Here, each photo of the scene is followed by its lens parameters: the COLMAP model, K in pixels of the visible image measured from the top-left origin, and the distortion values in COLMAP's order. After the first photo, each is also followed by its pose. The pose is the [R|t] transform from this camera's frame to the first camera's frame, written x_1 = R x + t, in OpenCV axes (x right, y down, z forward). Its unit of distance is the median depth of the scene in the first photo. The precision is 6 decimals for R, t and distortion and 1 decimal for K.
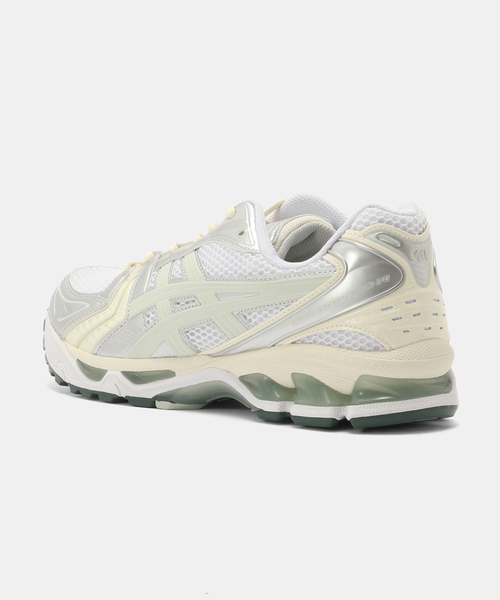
lens RADIAL K [[2339.4, 0, 249.9], [0, 2339.4, 299.8], [0, 0, 1]] dist [-1.572018, 0.000000]
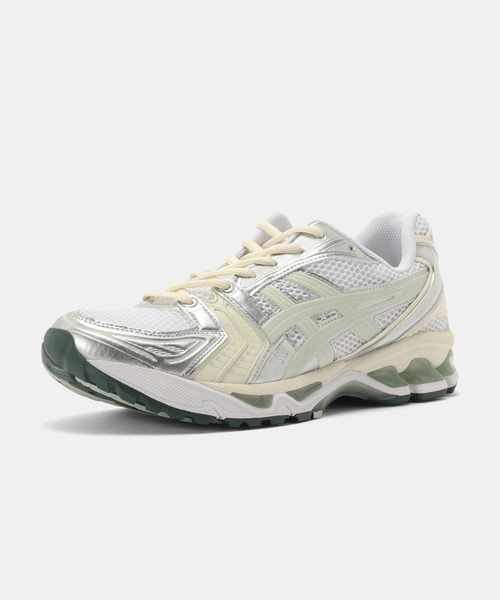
lens RADIAL K [[2339.4, 0, 249.7], [0, 2339.4, 300.9], [0, 0, 1]] dist [-1.572018, 0.000000]
pose [[0.085278, -0.093742, 0.991938, -1.118458], [0.098273, 0.991501, 0.085252, -0.103440], [-0.991499, 0.090211, 0.093766, 0.936341]]
